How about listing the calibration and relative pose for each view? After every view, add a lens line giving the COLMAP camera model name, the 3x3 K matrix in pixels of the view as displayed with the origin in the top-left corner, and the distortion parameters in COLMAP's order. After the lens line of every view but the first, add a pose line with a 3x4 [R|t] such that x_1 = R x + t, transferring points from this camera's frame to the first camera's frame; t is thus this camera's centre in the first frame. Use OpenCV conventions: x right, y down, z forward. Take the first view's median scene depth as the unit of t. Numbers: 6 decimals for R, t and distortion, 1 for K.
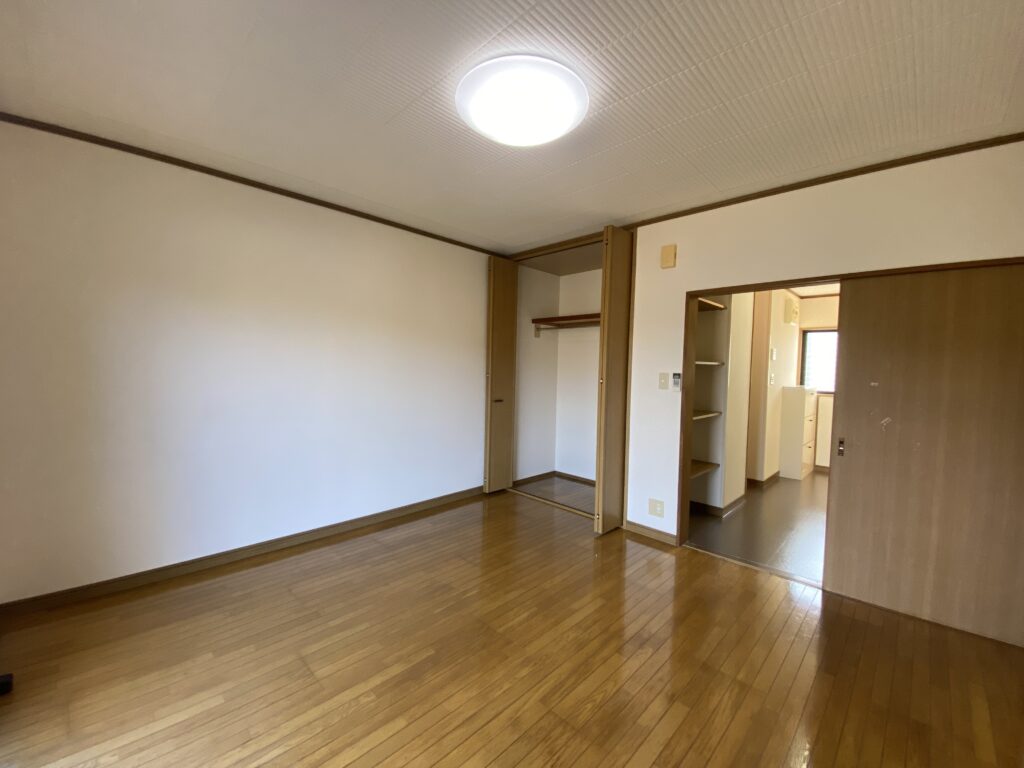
lens RADIAL K [[405.0, 0, 508.0], [0, 405.0, 379.5], [0, 0, 1]] dist [0.000141, -0.000027]
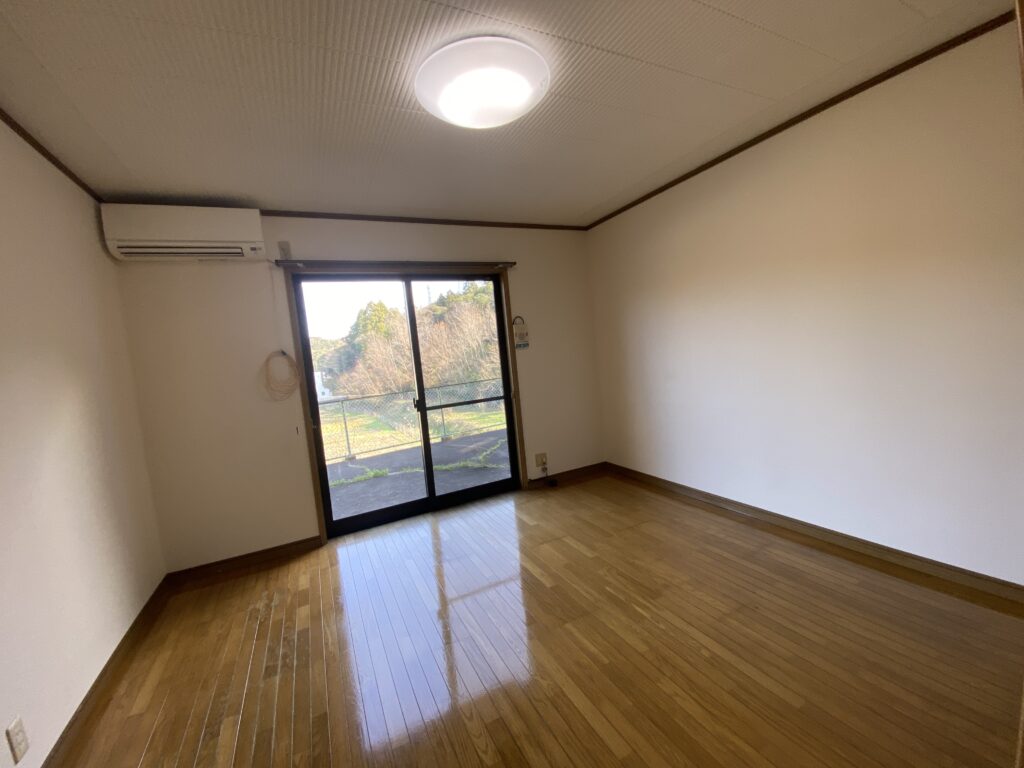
lens RADIAL K [[424.4, 0, 512.0], [0, 424.4, 384.0], [0, 0, 1]] dist [-0.001887, -0.000413]
pose [[-0.319974, 0.073521, -0.944569, 0.630685], [0.052008, 0.996844, 0.059972, 0.003892], [0.945998, -0.029936, -0.322788, 0.851165]]
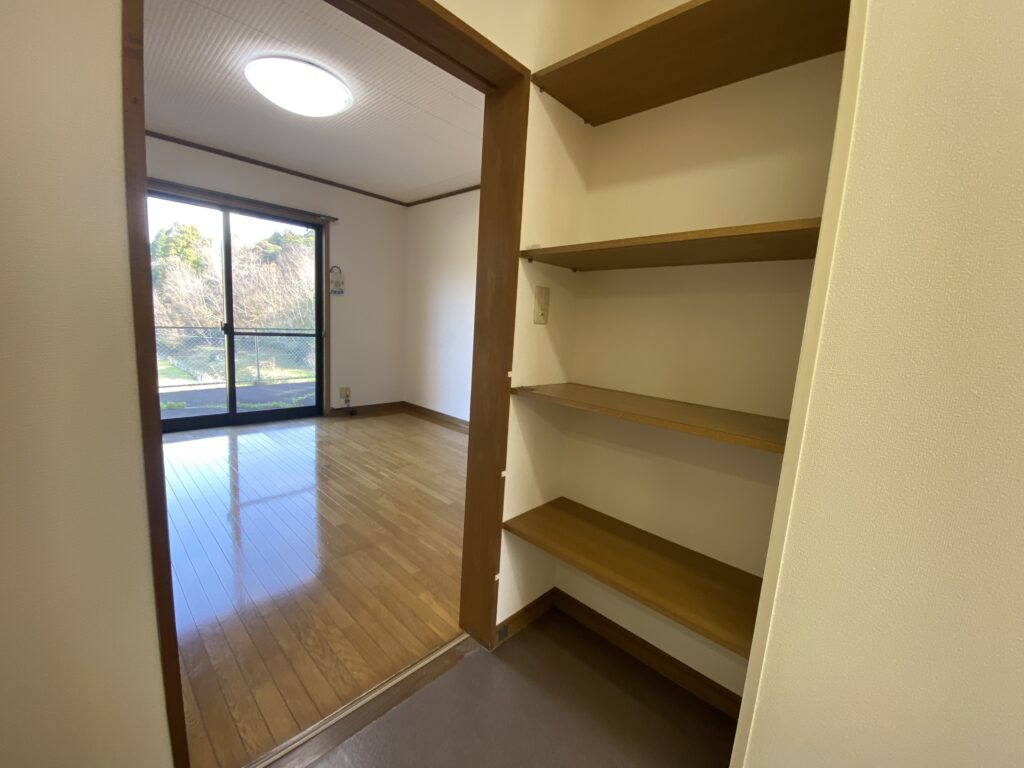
lens RADIAL K [[426.3, 0, 526.3], [0, 426.3, 383.7], [0, 0, 1]] dist [-0.021478, -0.000575]
pose [[0.052700, 0.118746, -0.991525, 0.967240], [-0.097595, 0.988764, 0.113228, 0.055703], [0.993830, 0.090801, 0.063697, 1.080206]]
